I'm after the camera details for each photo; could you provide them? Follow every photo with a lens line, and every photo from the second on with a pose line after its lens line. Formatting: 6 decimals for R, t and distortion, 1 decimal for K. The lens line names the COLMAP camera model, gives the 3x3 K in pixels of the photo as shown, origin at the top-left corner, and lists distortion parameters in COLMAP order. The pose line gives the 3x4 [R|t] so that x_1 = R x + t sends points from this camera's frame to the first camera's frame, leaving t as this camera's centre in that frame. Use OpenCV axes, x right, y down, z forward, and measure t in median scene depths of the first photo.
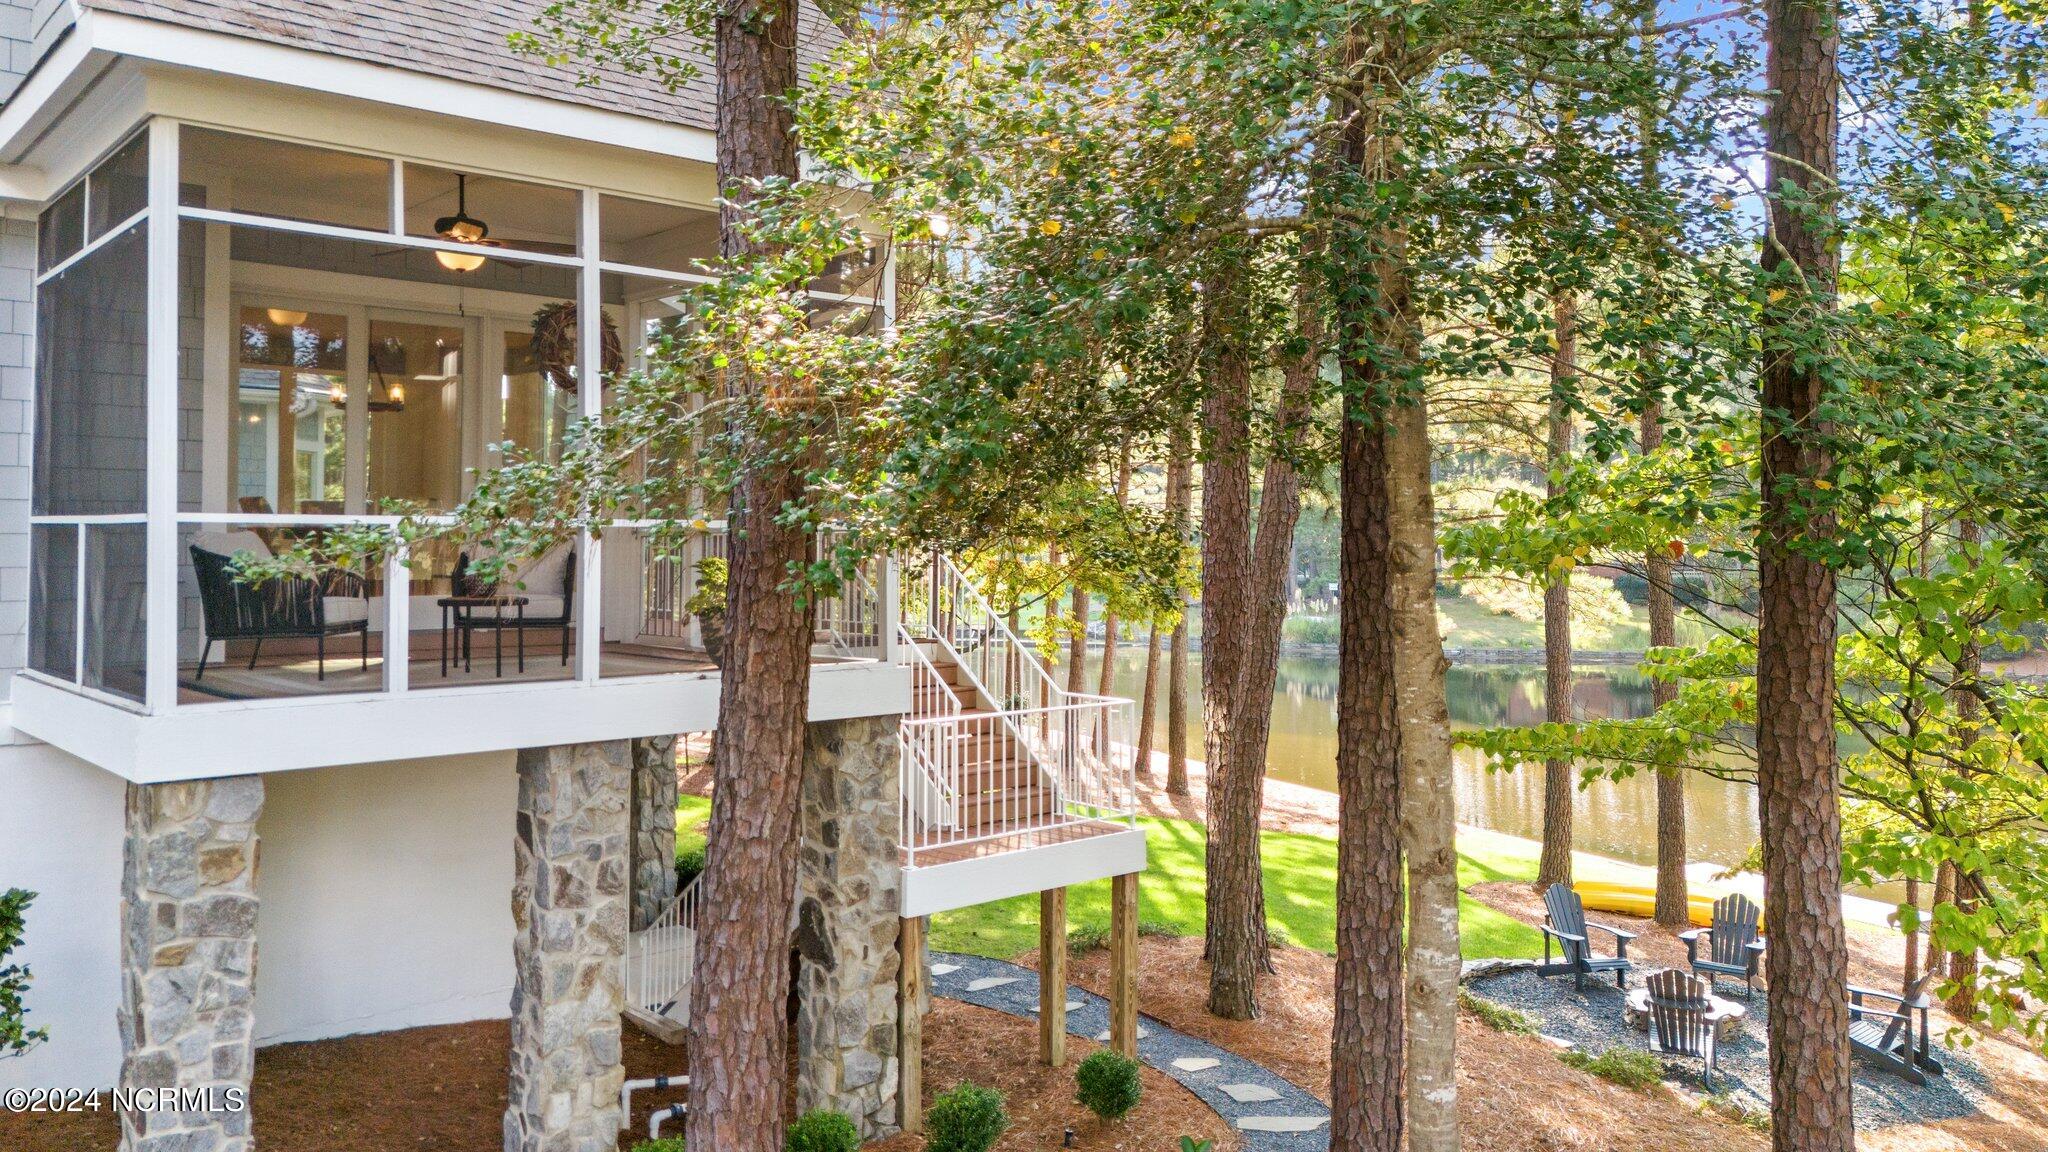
lens RADIAL K [[1545.1, 0, 1051.6], [0, 1545.1, 497.4], [0, 0, 1]] dist [0.085441, -0.082461]
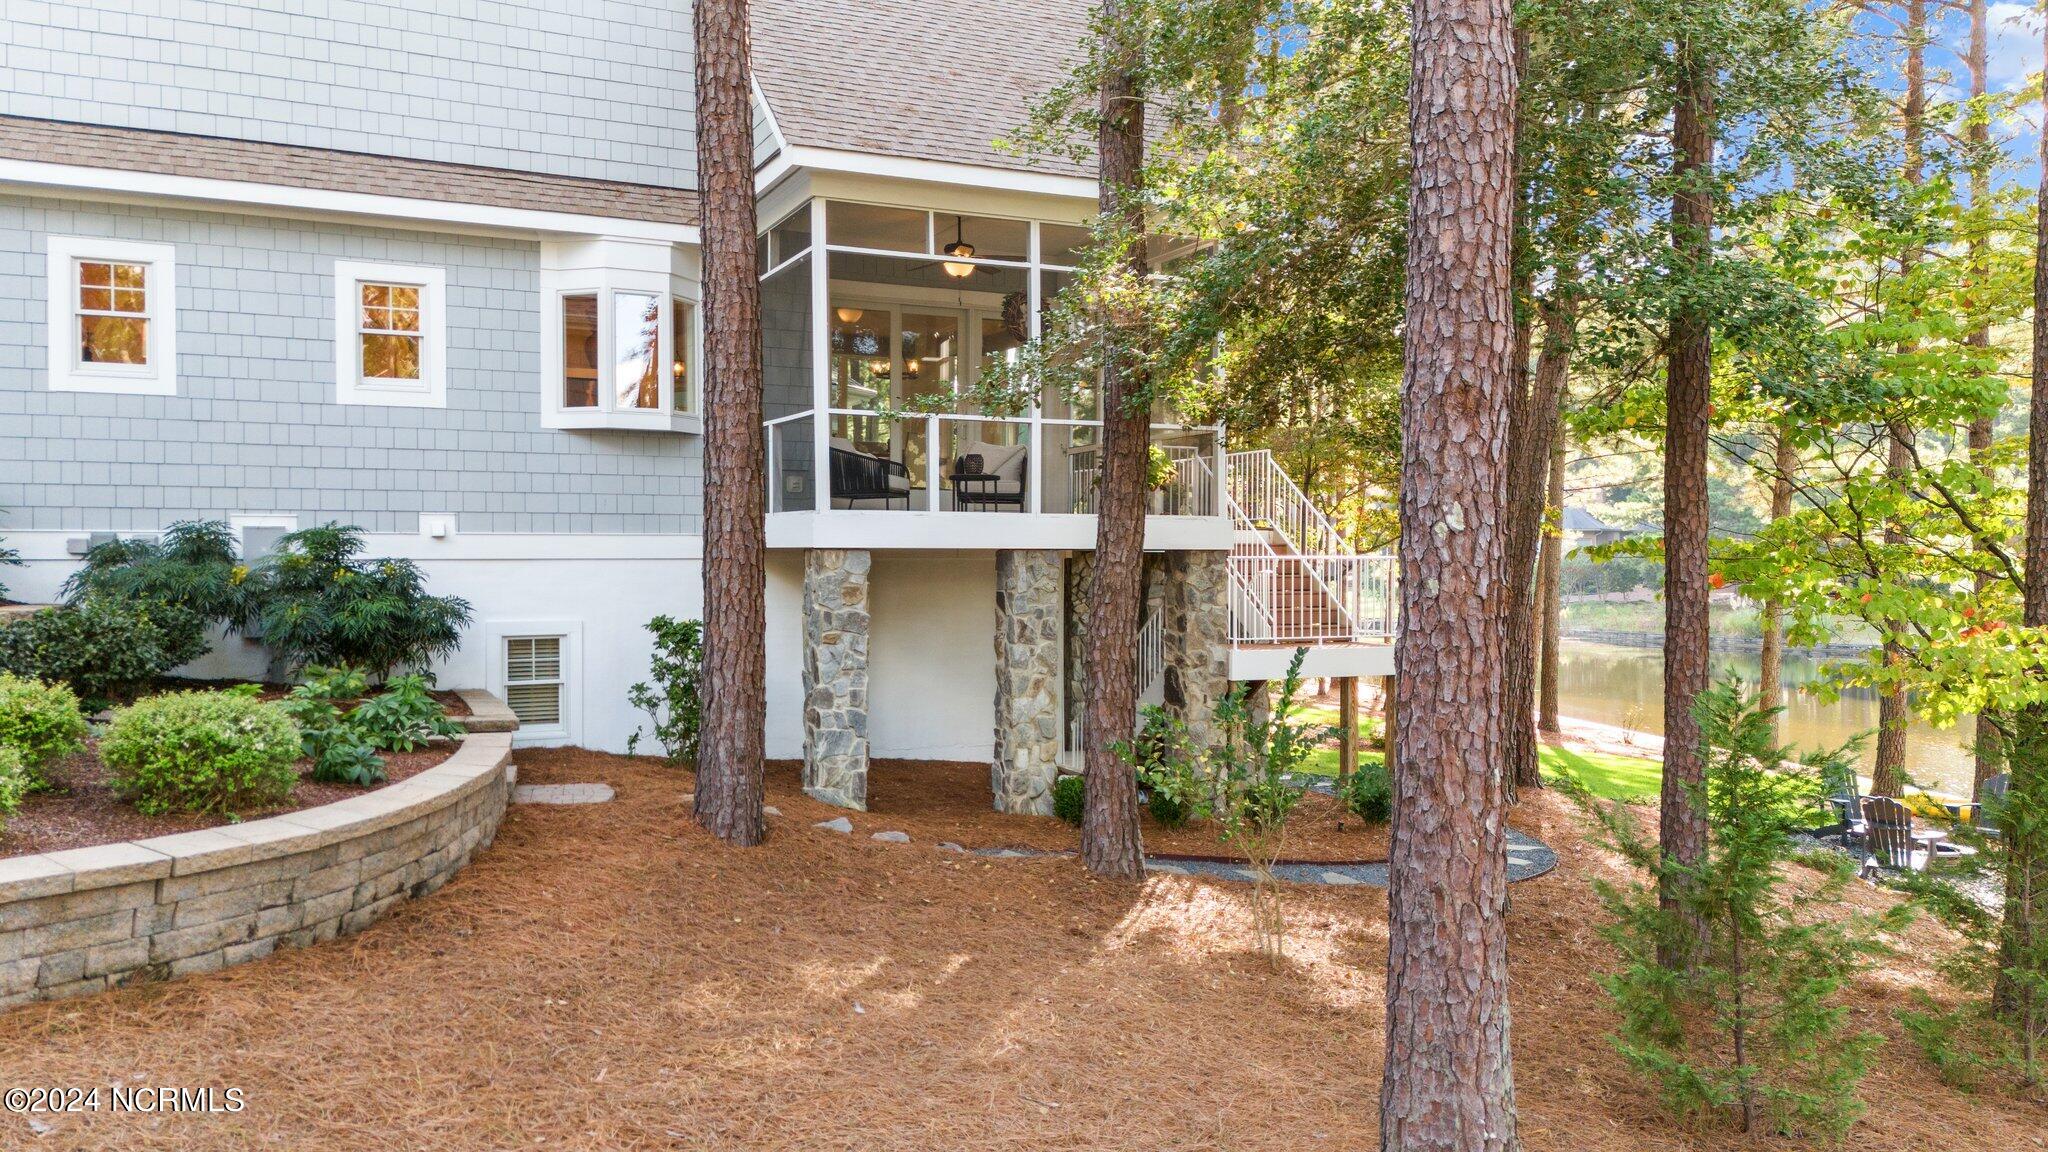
lens RADIAL K [[1545.1, 0, 1023.8], [0, 1545.1, 574.5], [0, 0, 1]] dist [0.085441, -0.082461]
pose [[0.955565, 0.004930, -0.294740, 0.186591], [0.007058, 0.999191, 0.039596, 0.116385], [0.294697, -0.039917, 0.954757, -0.609521]]
